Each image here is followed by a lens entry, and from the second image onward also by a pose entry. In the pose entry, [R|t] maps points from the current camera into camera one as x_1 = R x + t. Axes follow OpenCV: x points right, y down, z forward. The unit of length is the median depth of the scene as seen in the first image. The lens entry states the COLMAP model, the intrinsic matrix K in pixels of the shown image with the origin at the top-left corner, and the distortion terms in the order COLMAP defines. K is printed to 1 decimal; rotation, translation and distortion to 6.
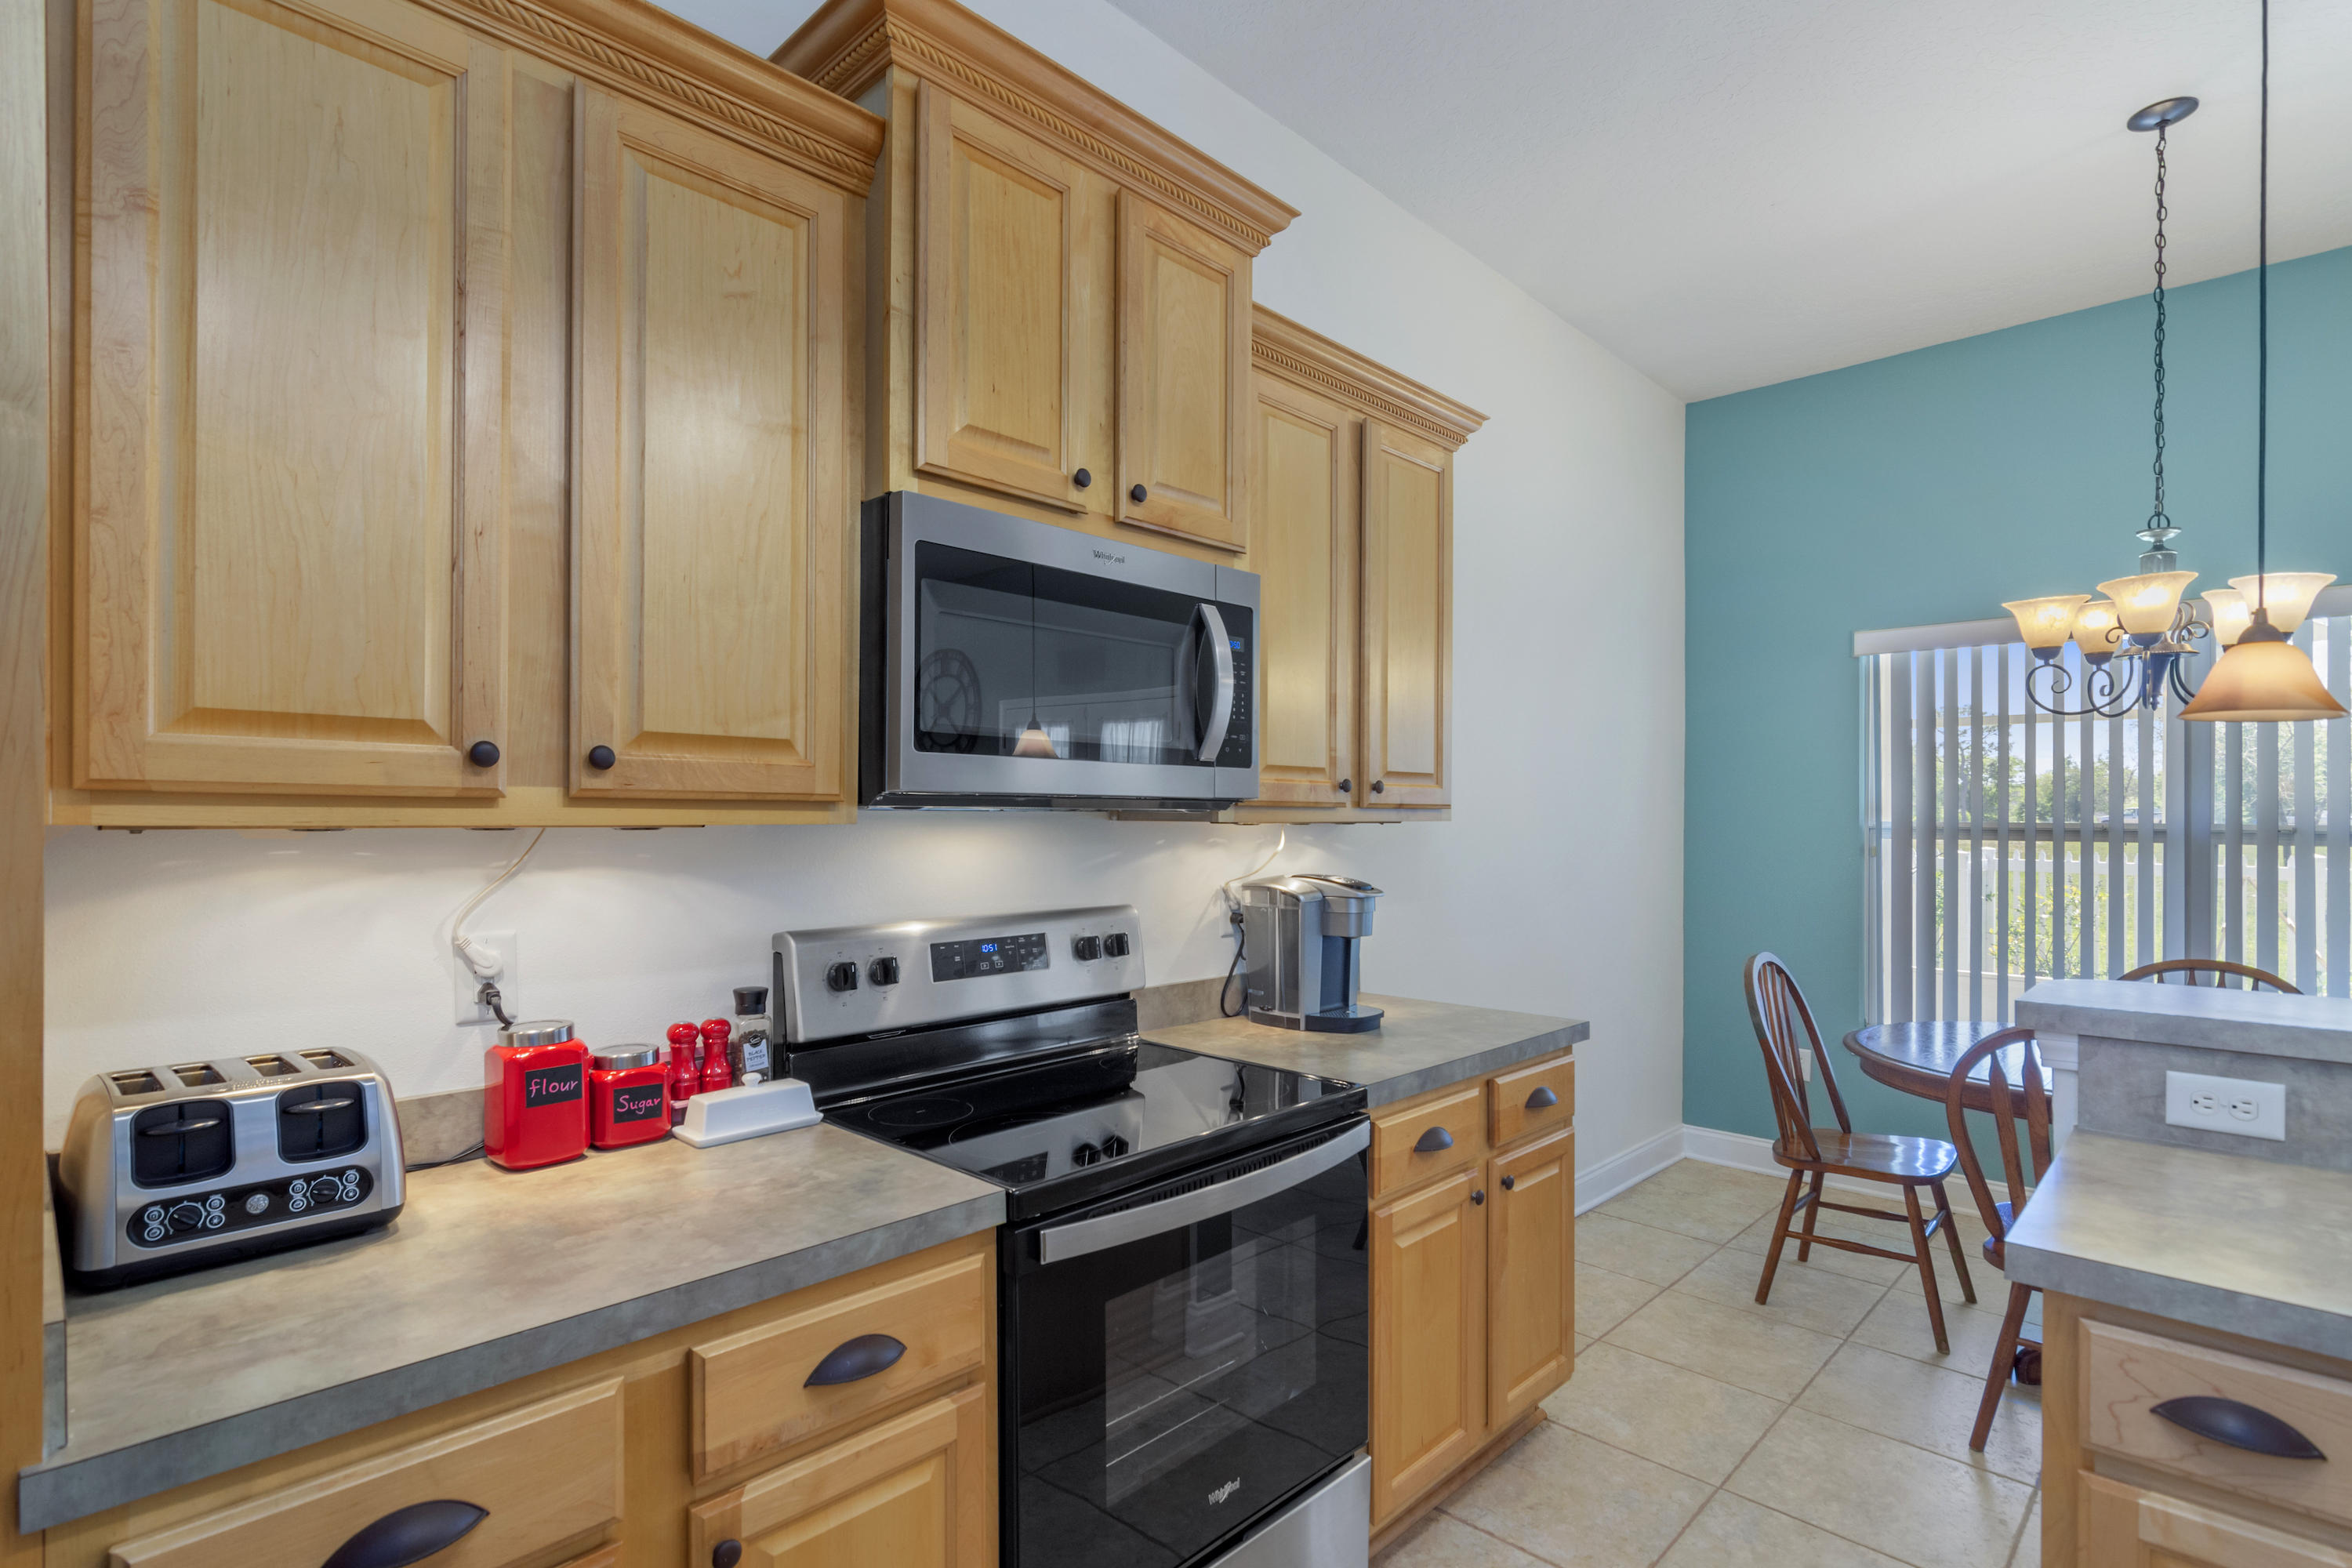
lens RADIAL K [[1140.0, 0, 1191.1], [0, 1140.0, 827.3], [0, 0, 1]] dist [-0.003262, 0.003526]
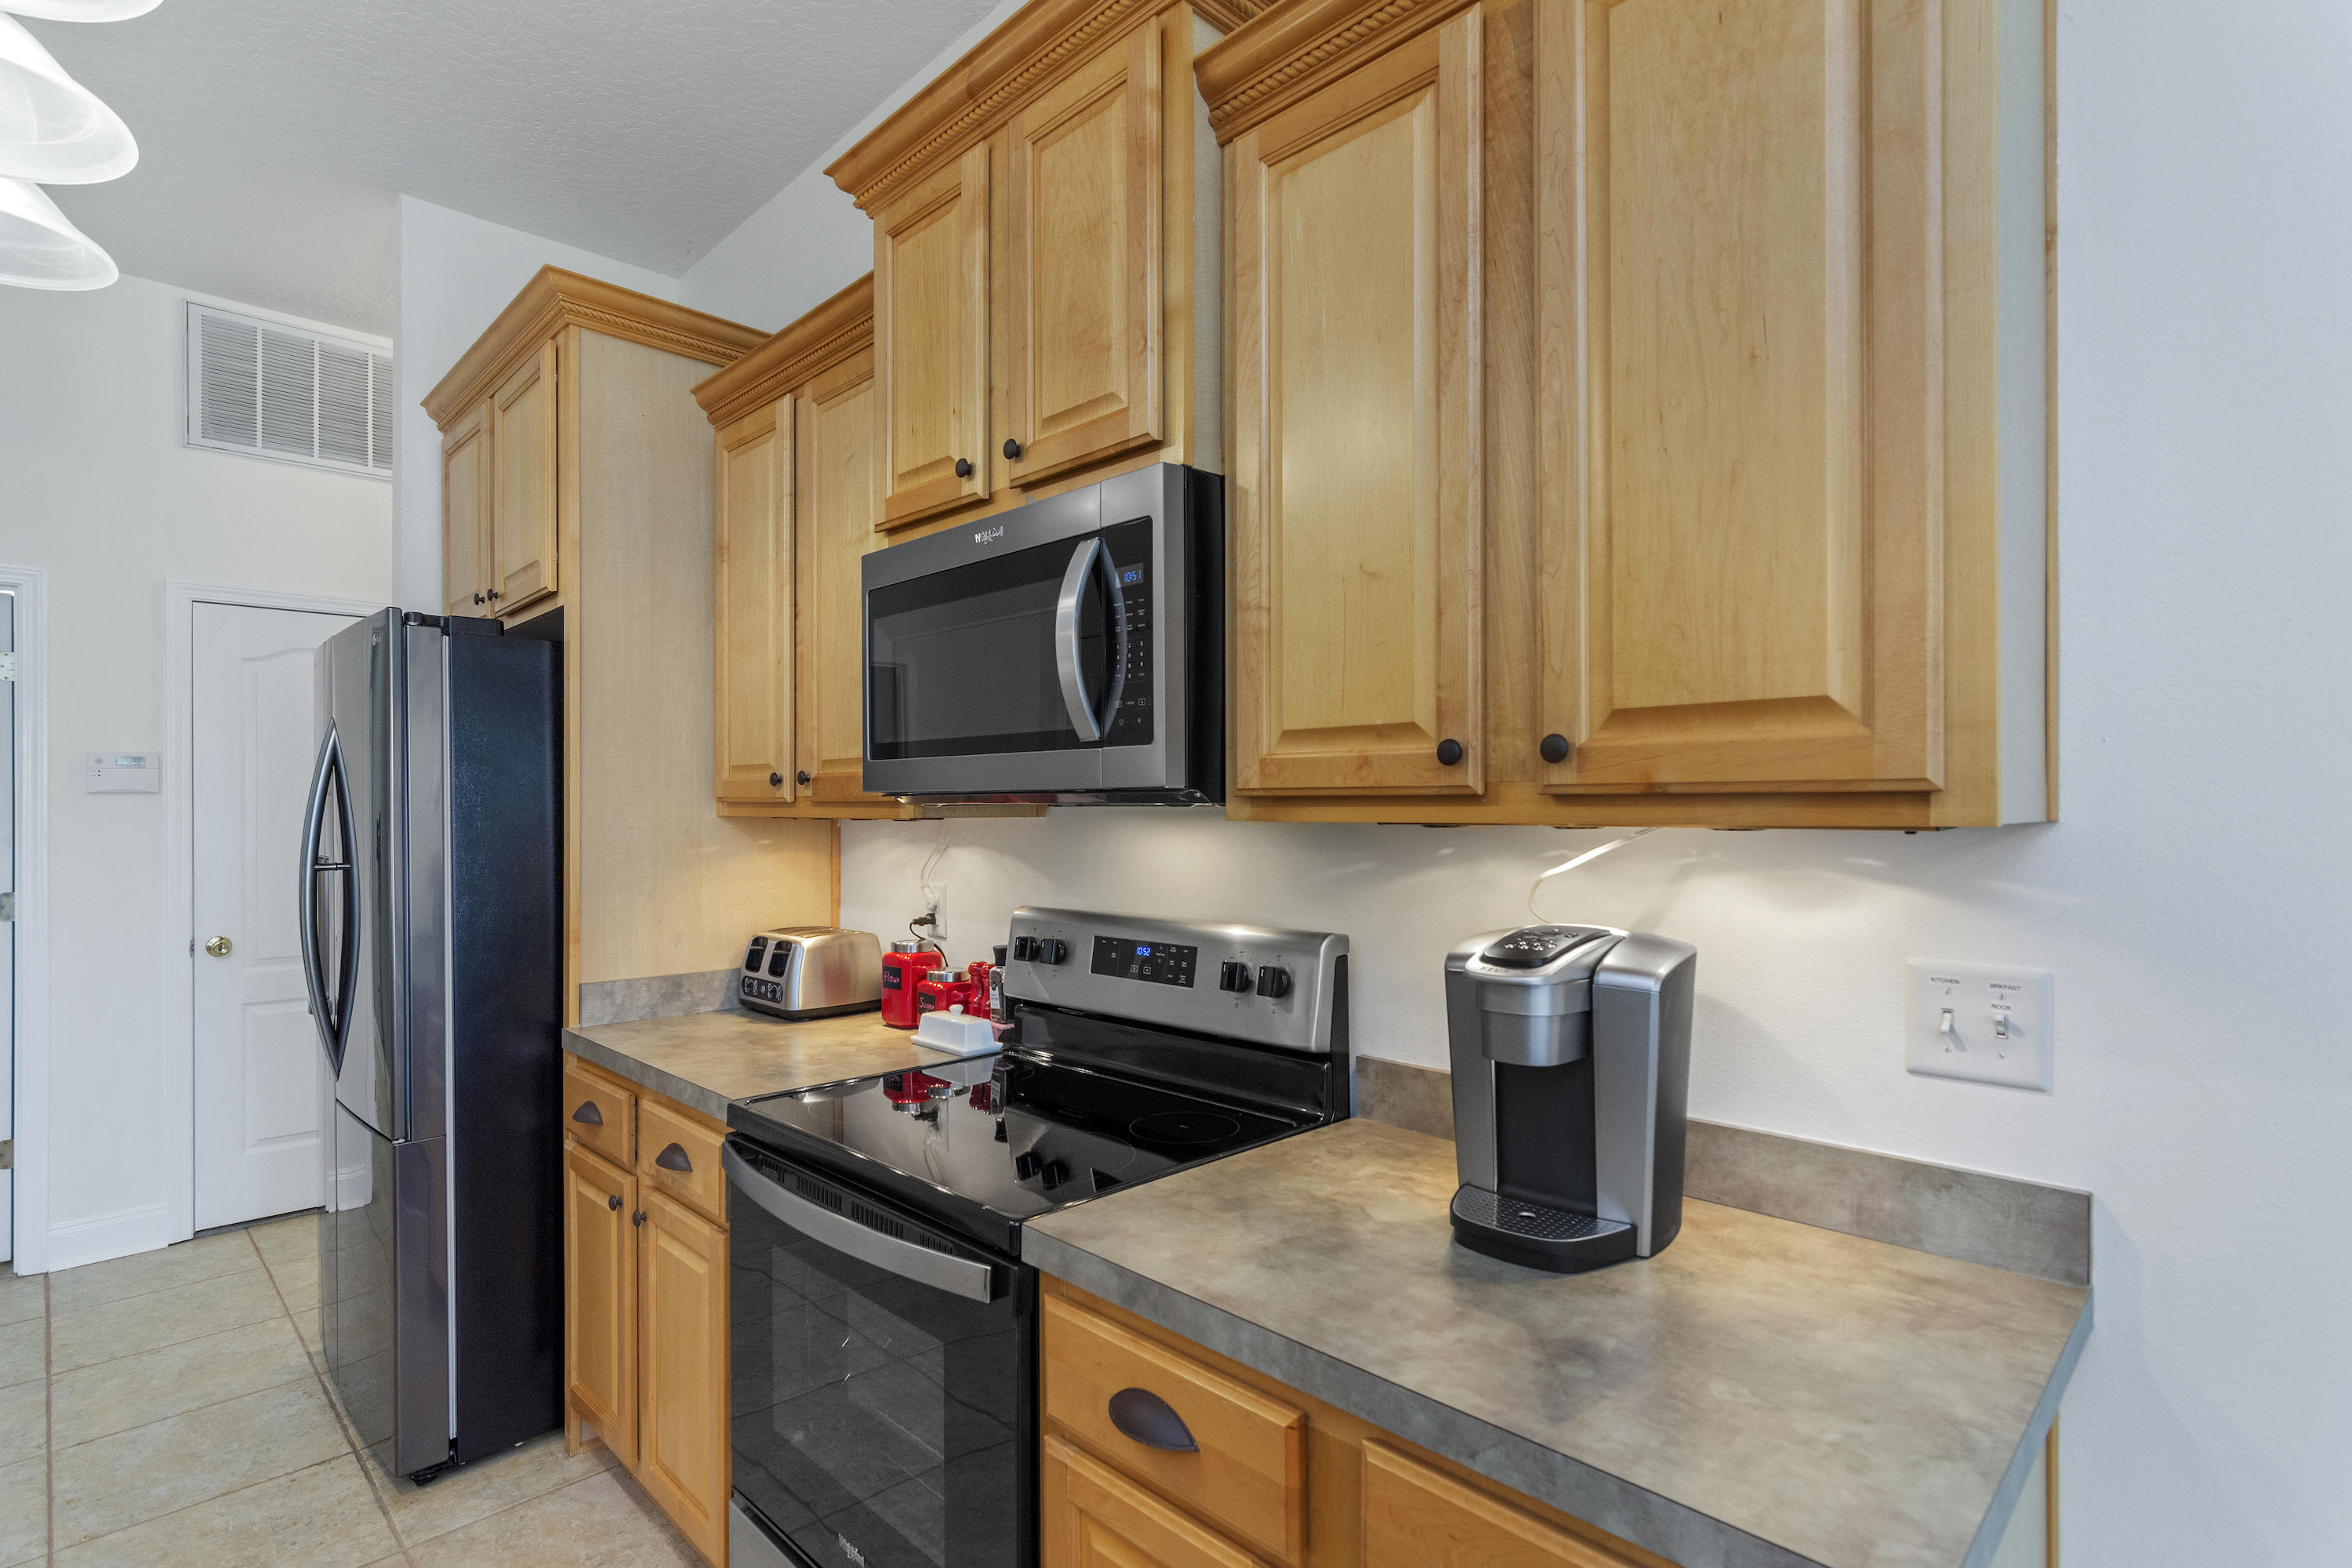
lens RADIAL K [[1140.0, 0, 1179.9], [0, 1140.0, 807.1], [0, 0, 1]] dist [-0.003262, 0.003526]
pose [[-0.016165, -0.002618, -0.999866, 0.676561], [-0.009619, 0.999951, -0.002463, -0.010206], [0.999823, 0.009578, -0.016190, 0.922477]]
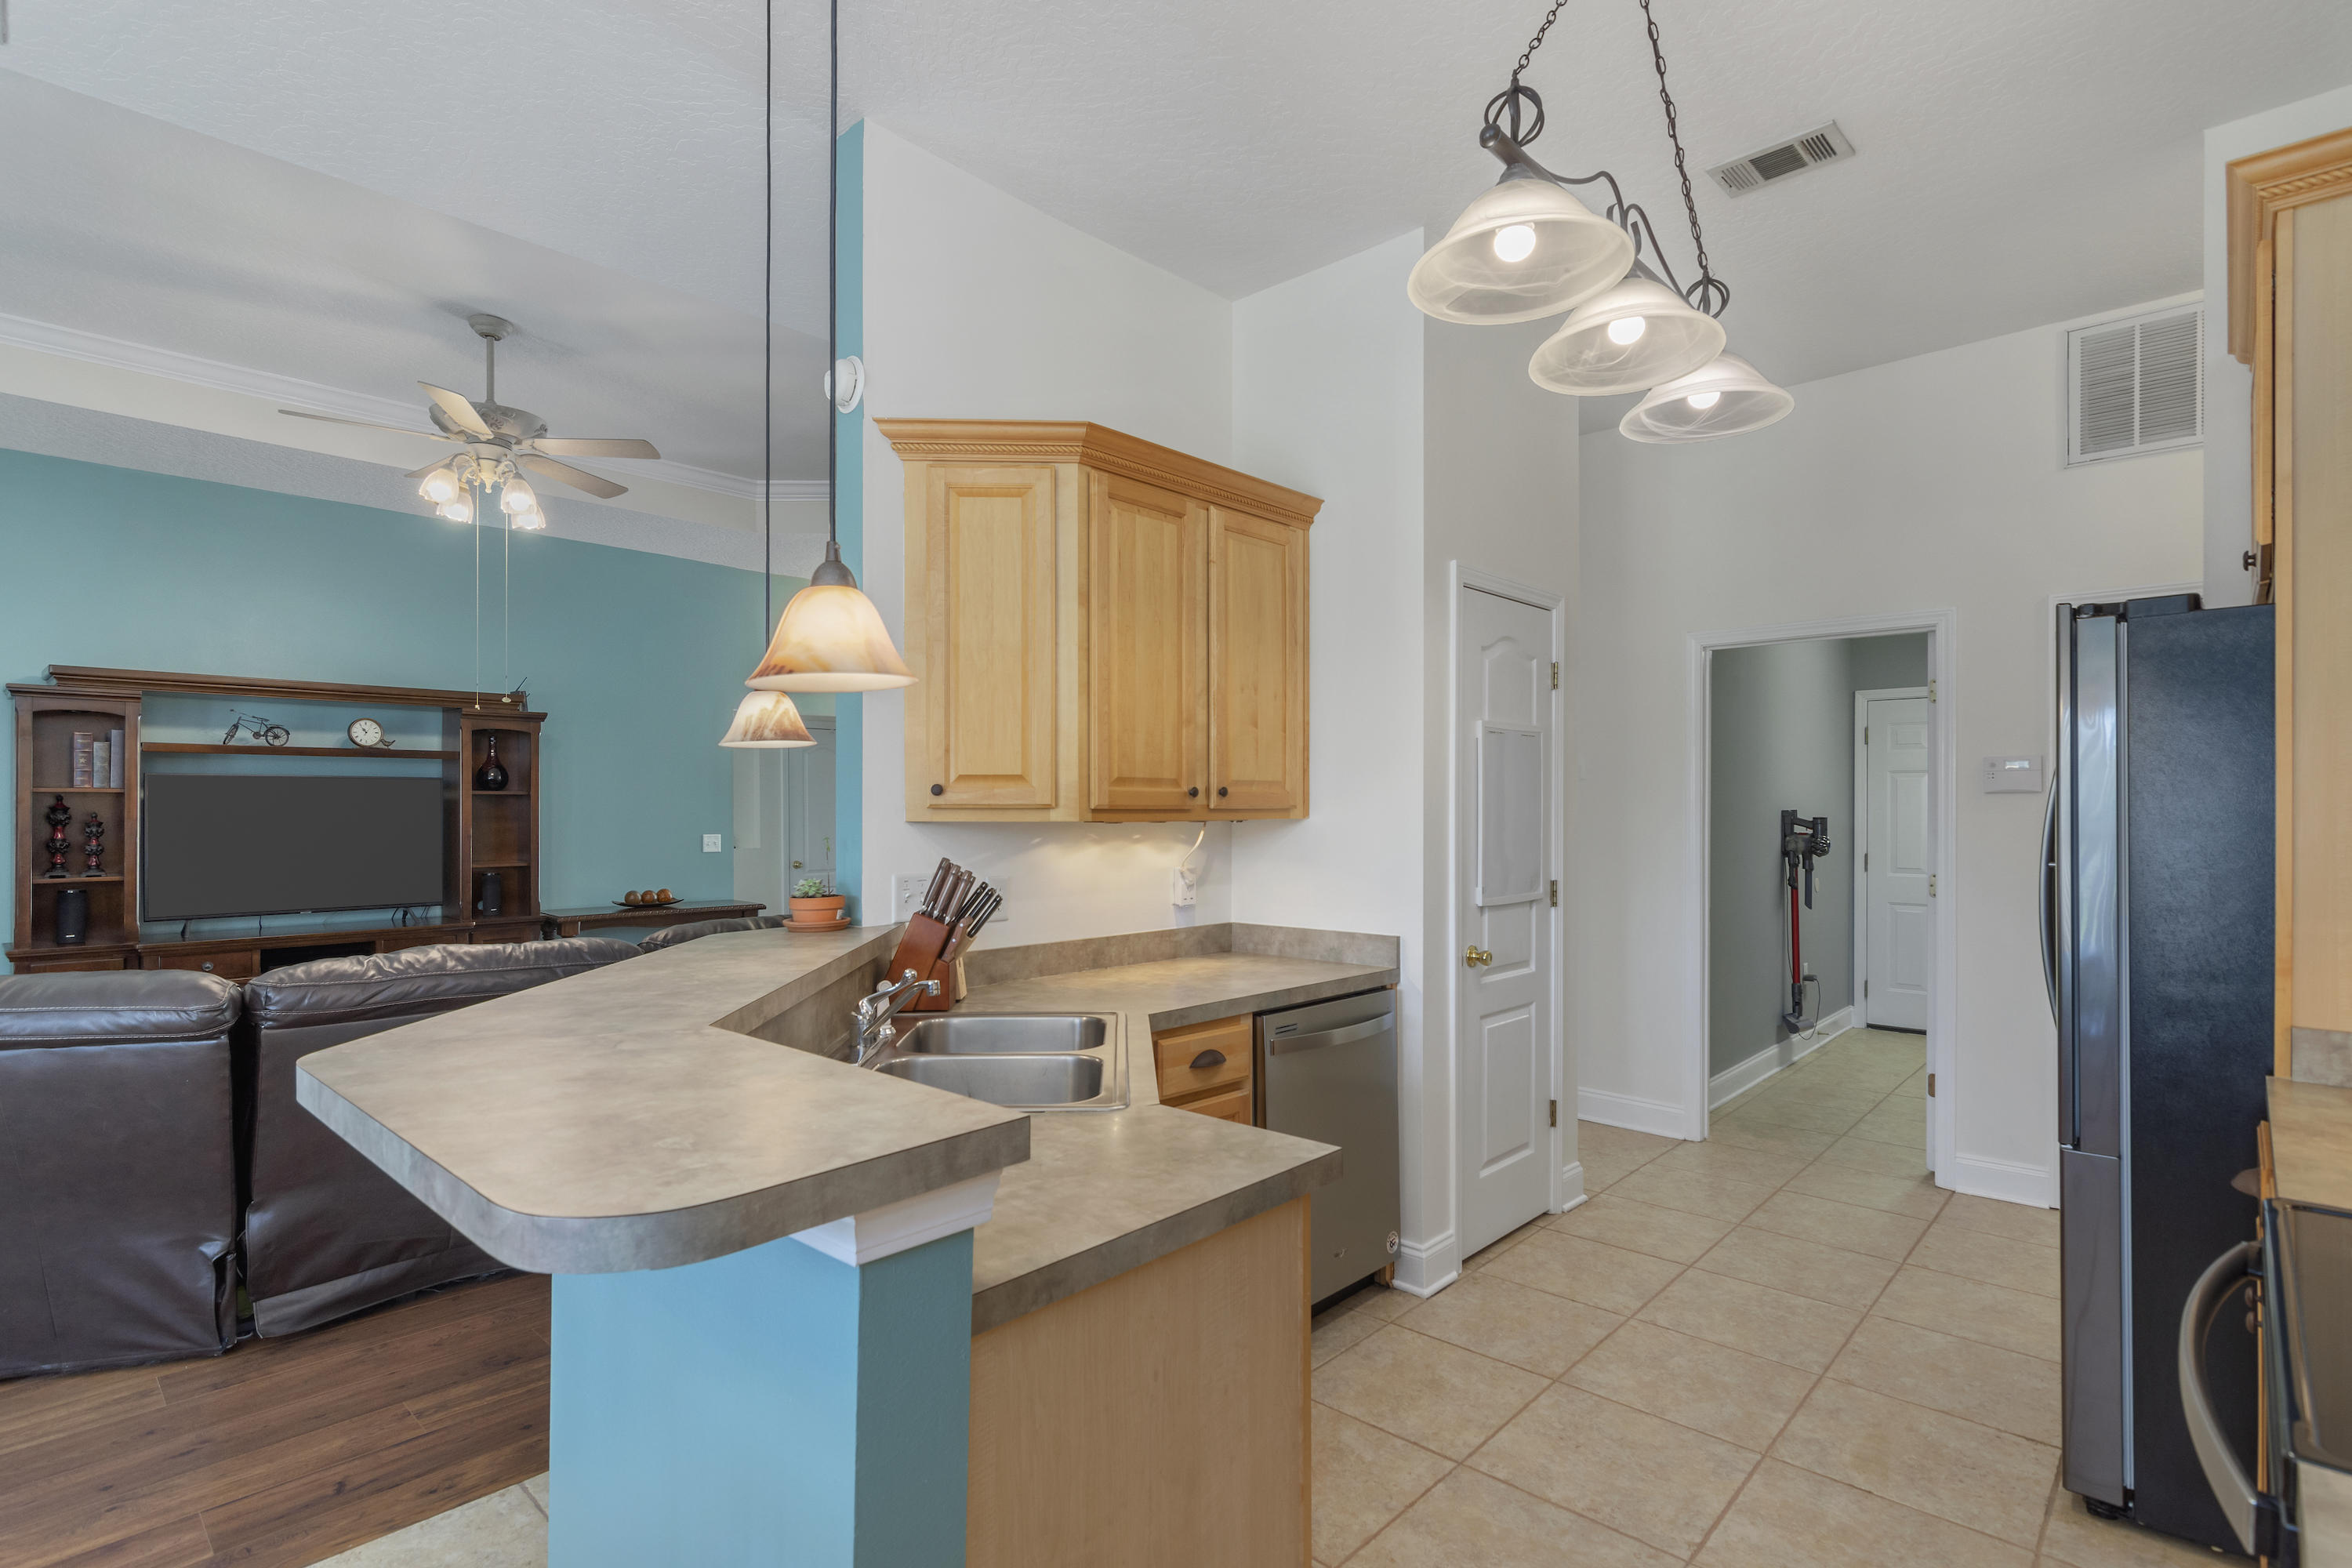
lens RADIAL K [[1140.0, 0, 1162.4], [0, 1140.0, 805.1], [0, 0, 1]] dist [-0.003262, 0.003526]
pose [[-0.999951, -0.002289, -0.009623, 0.476646], [-0.002395, 0.999937, 0.010932, -0.016063], [0.009598, 0.010955, -0.999894, 1.194008]]
